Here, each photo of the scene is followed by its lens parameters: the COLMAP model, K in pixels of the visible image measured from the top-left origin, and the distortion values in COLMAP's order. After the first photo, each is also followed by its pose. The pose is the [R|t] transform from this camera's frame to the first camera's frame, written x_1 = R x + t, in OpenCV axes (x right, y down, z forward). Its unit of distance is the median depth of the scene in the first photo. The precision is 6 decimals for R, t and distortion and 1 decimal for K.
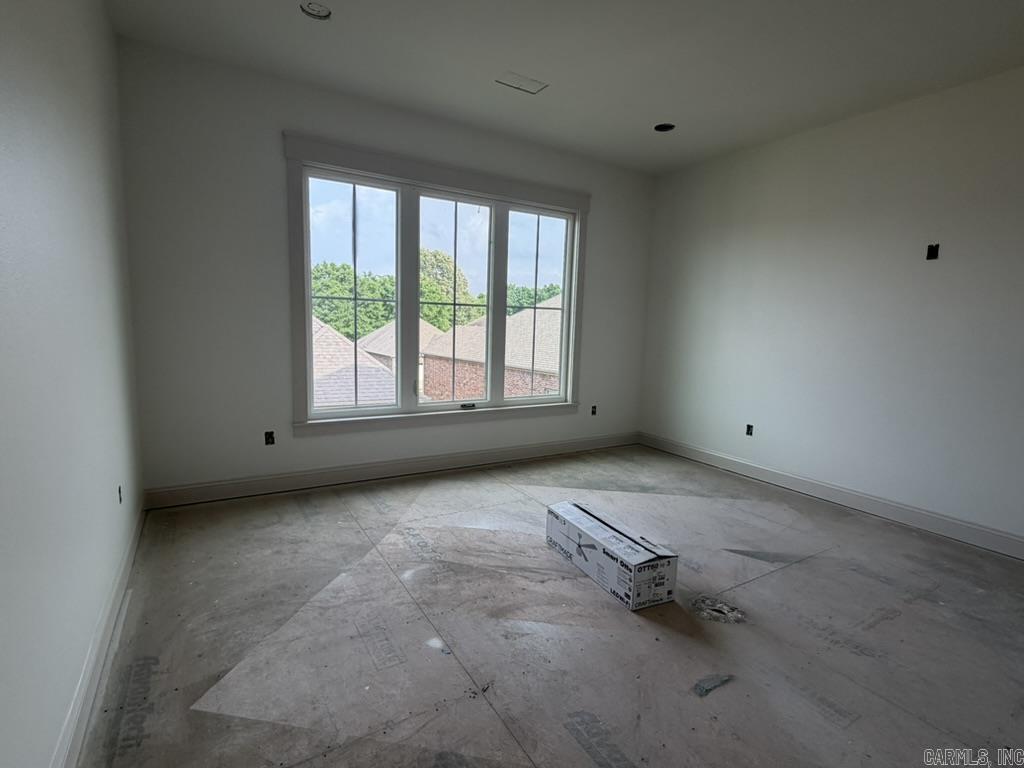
lens RADIAL K [[509.0, 0, 513.4], [0, 509.0, 387.8], [0, 0, 1]] dist [0.004249, 0.000708]
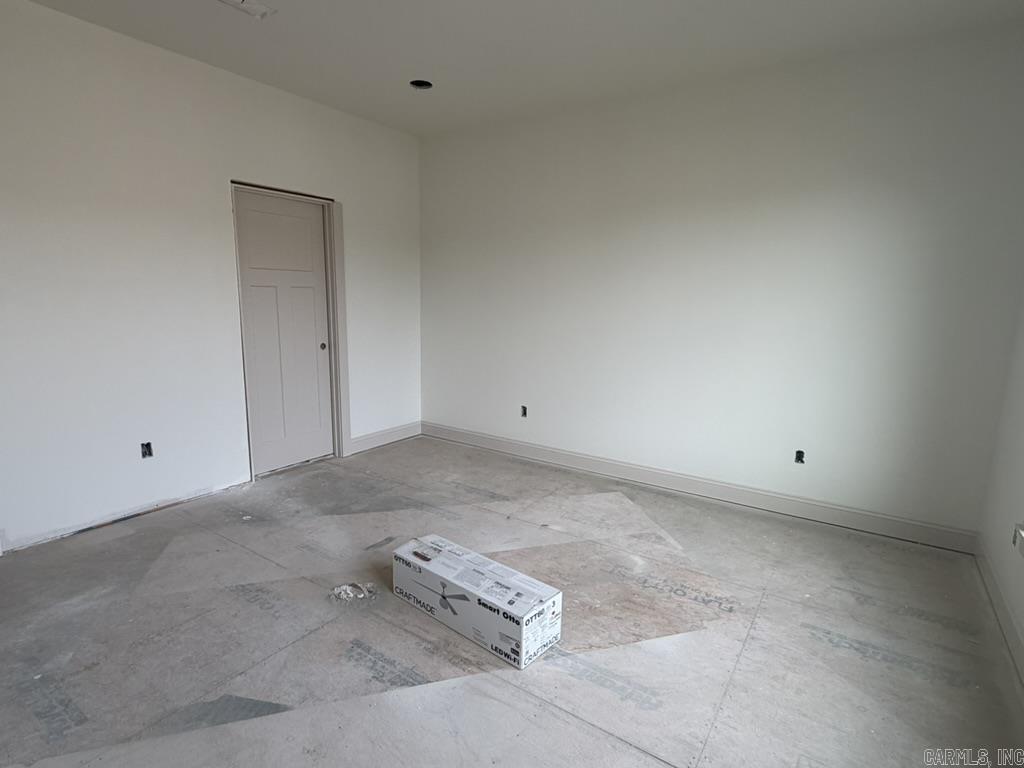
lens RADIAL K [[552.2, 0, 517.5], [0, 552.2, 382.6], [0, 0, 1]] dist [-0.005001, 0.000724]
pose [[-0.912754, 0.011748, -0.408341, 0.542040], [-0.102006, 0.961367, 0.255671, -0.292441], [0.395569, 0.275018, -0.876294, 1.968019]]
